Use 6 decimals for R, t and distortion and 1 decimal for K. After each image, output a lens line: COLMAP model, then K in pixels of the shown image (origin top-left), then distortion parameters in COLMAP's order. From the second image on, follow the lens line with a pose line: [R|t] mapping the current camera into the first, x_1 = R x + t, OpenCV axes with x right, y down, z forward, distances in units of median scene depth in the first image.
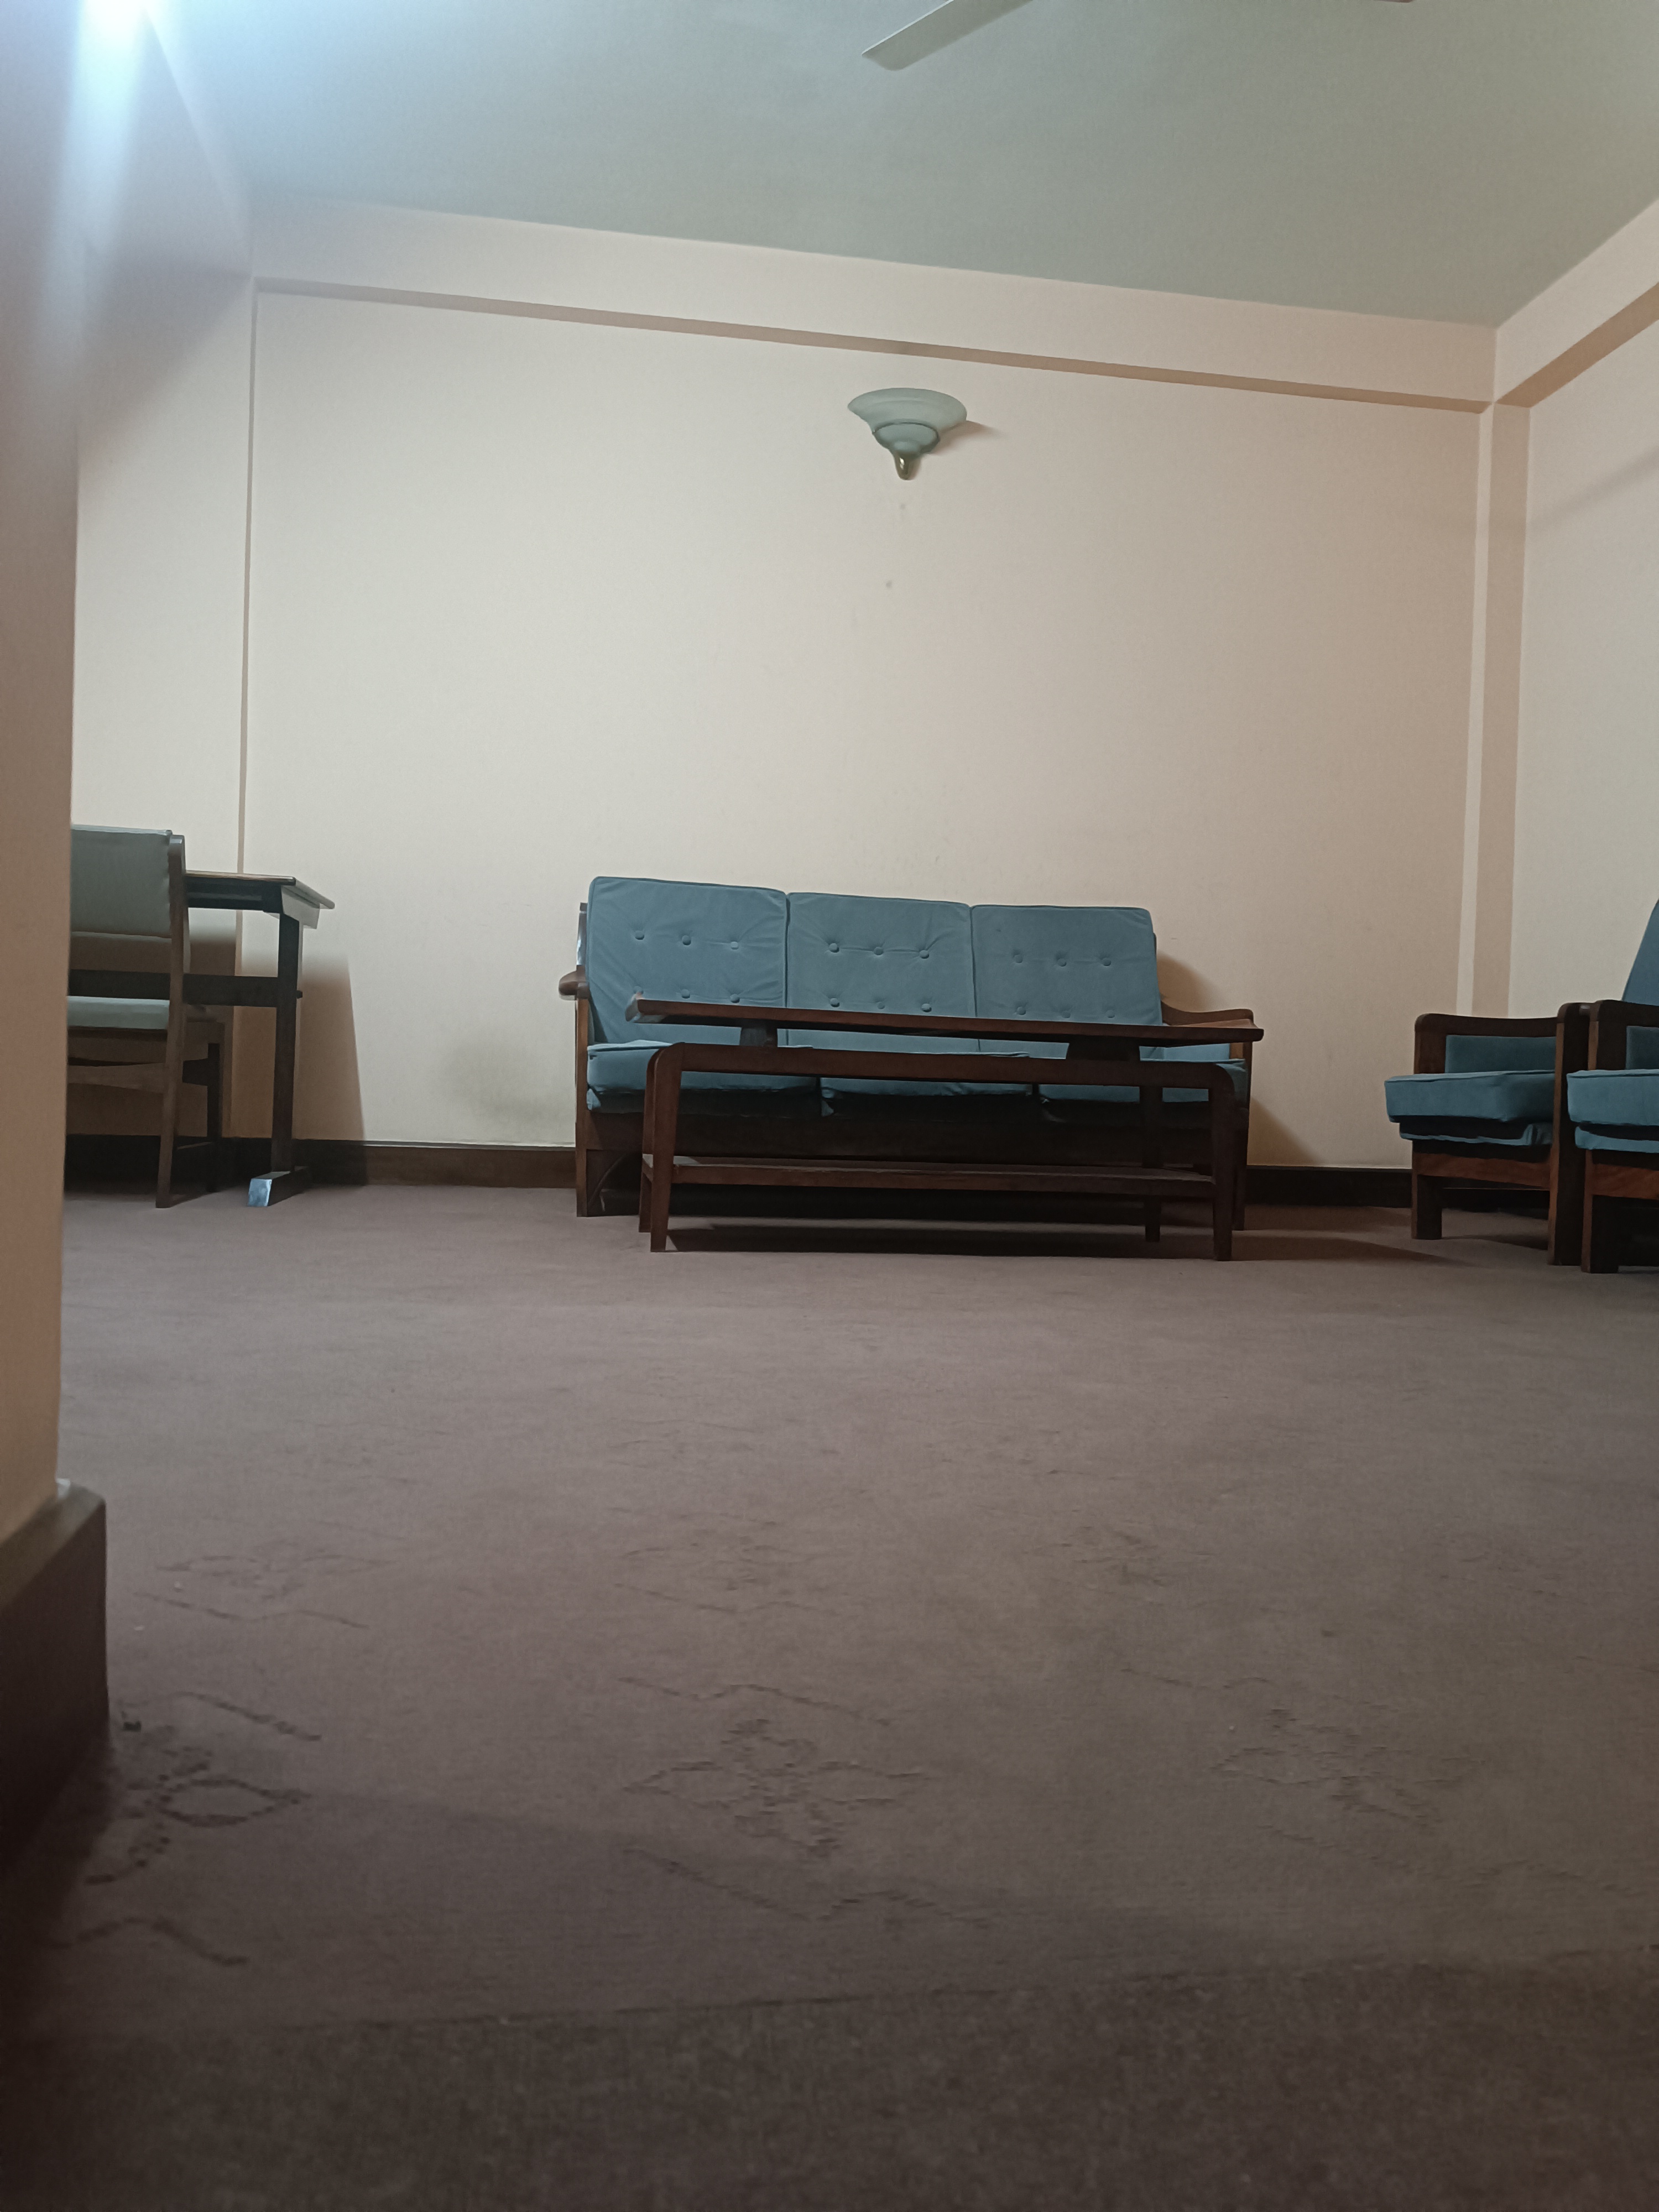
lens RADIAL K [[1593.8, 0, 847.8], [0, 1593.8, 1115.2], [0, 0, 1]] dist [0.066404, -0.115695]
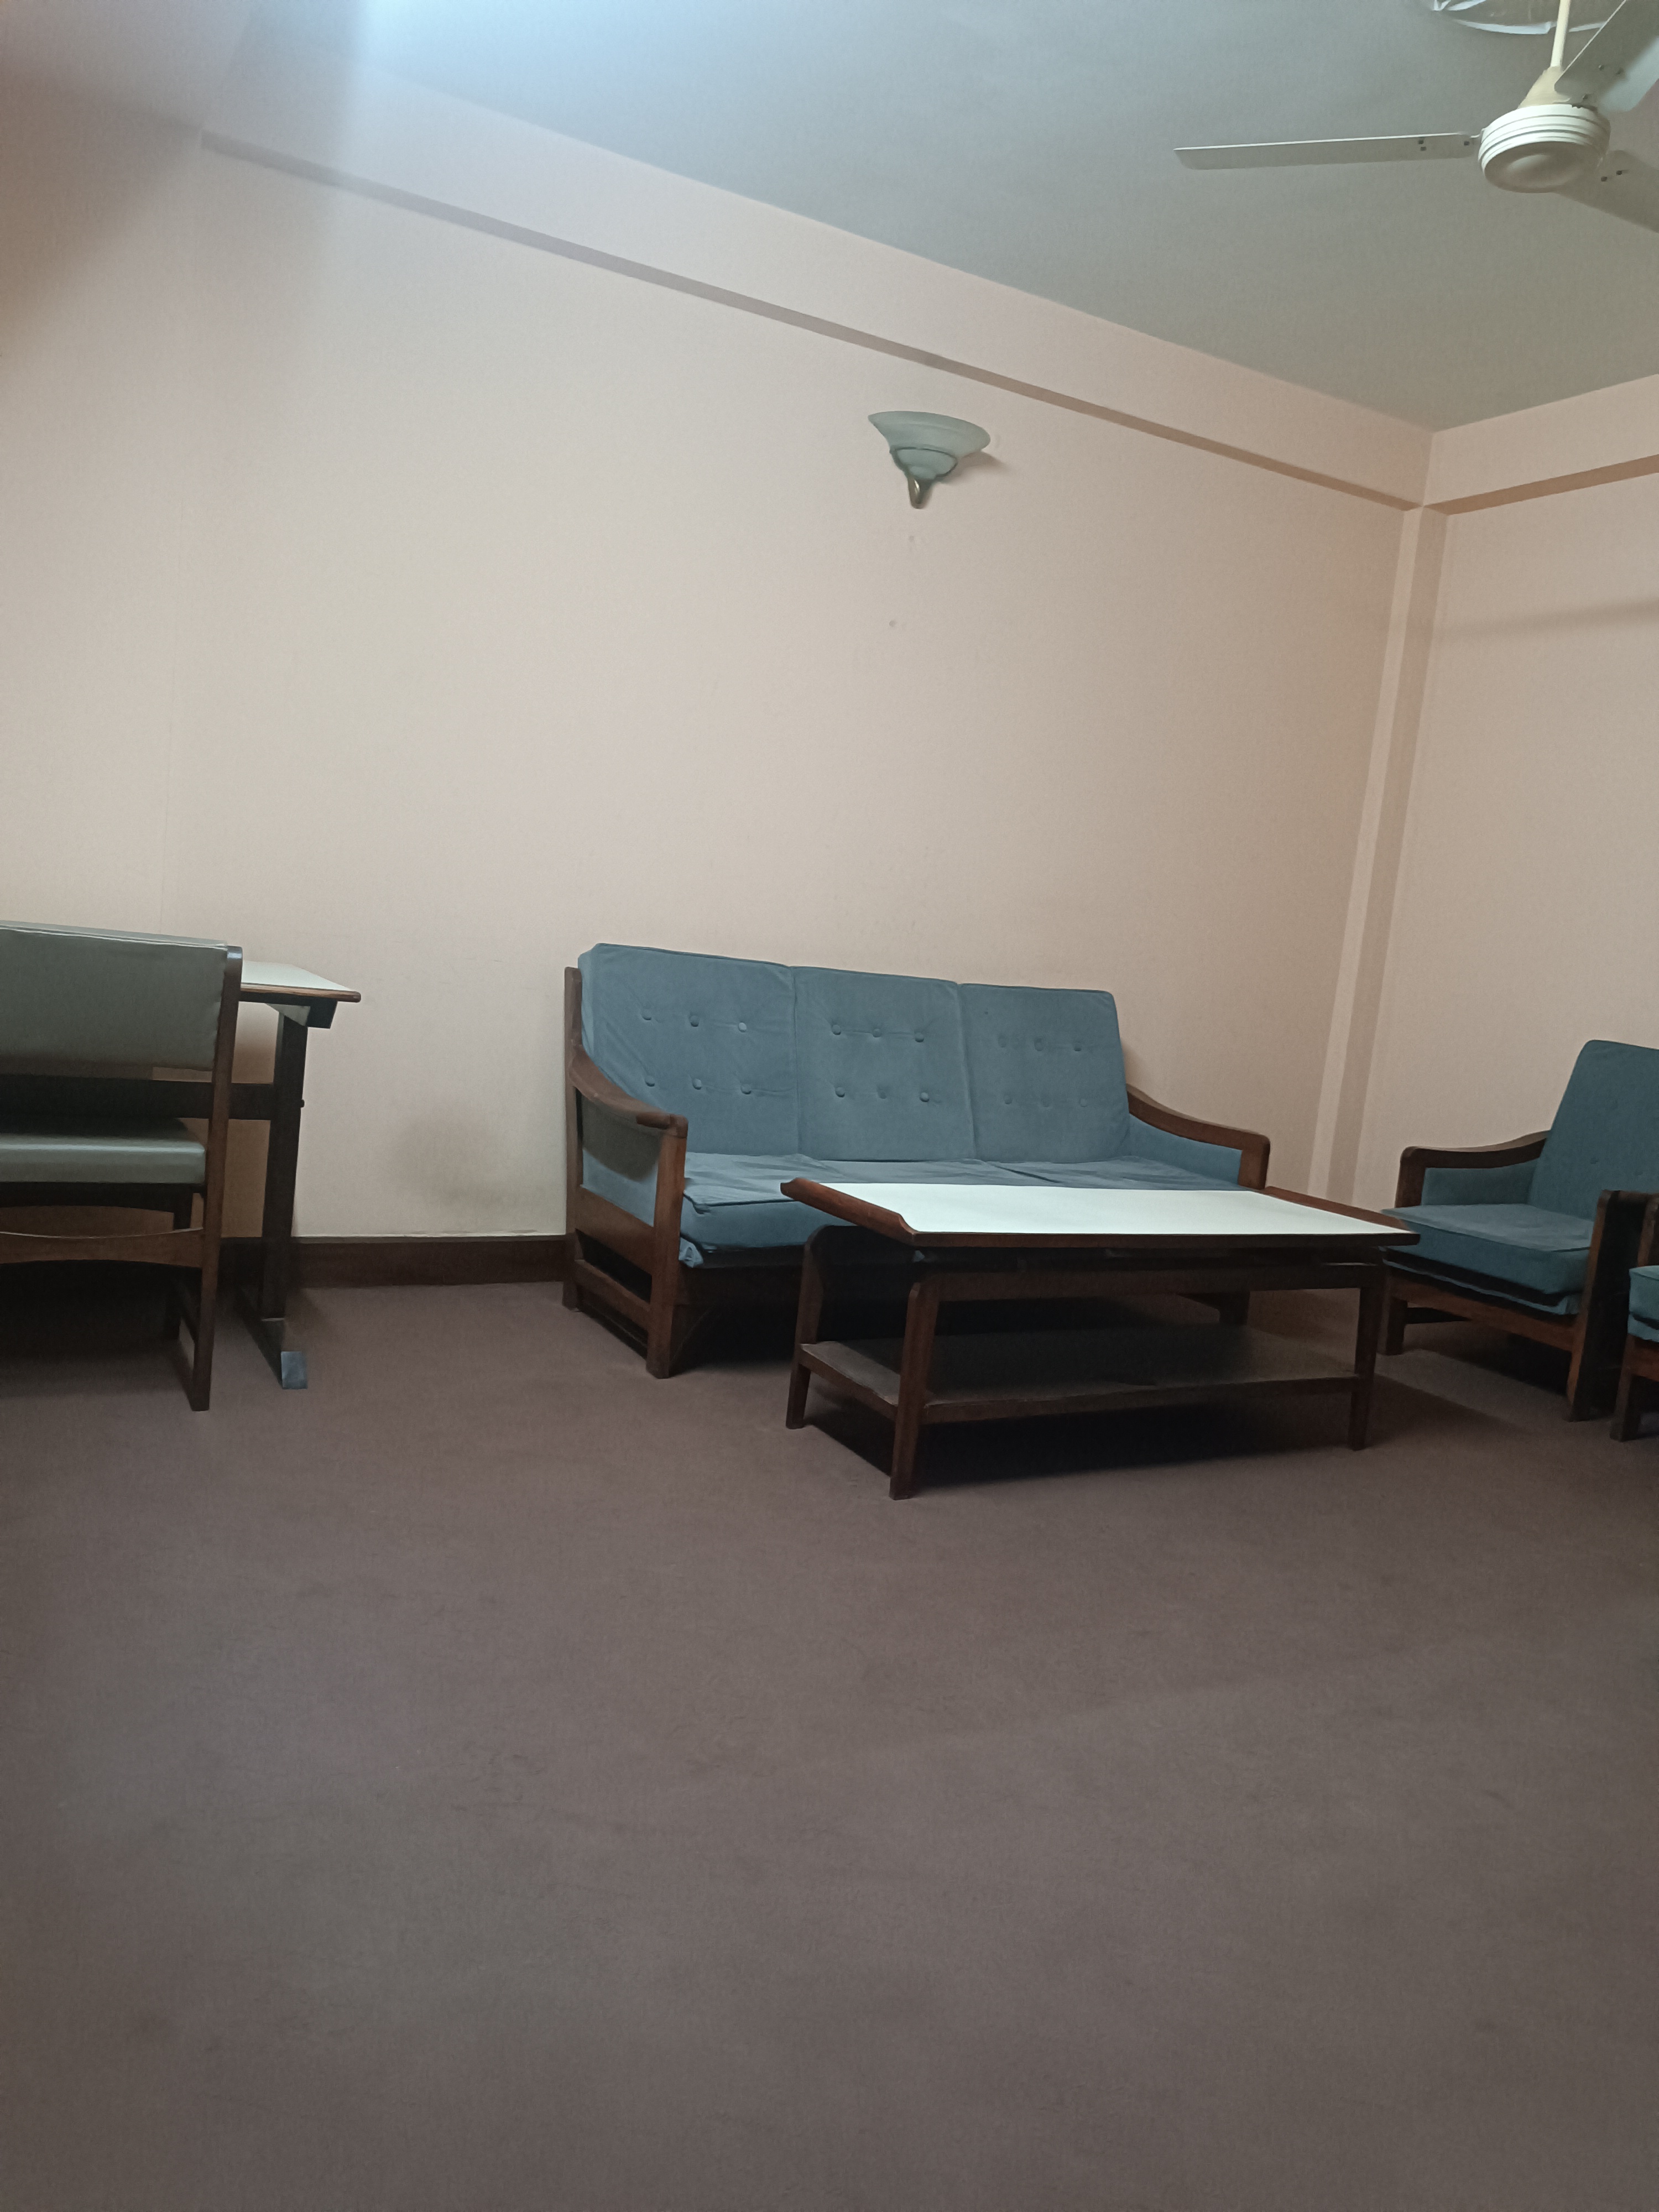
lens RADIAL K [[1593.8, 0, 847.8], [0, 1593.8, 1115.2], [0, 0, 1]] dist [0.066404, -0.115695]
pose [[0.938182, 0.024097, 0.345304, -0.302843], [-0.065628, 0.991863, 0.109094, -0.148128], [-0.339865, -0.125011, 0.932129, 0.117671]]
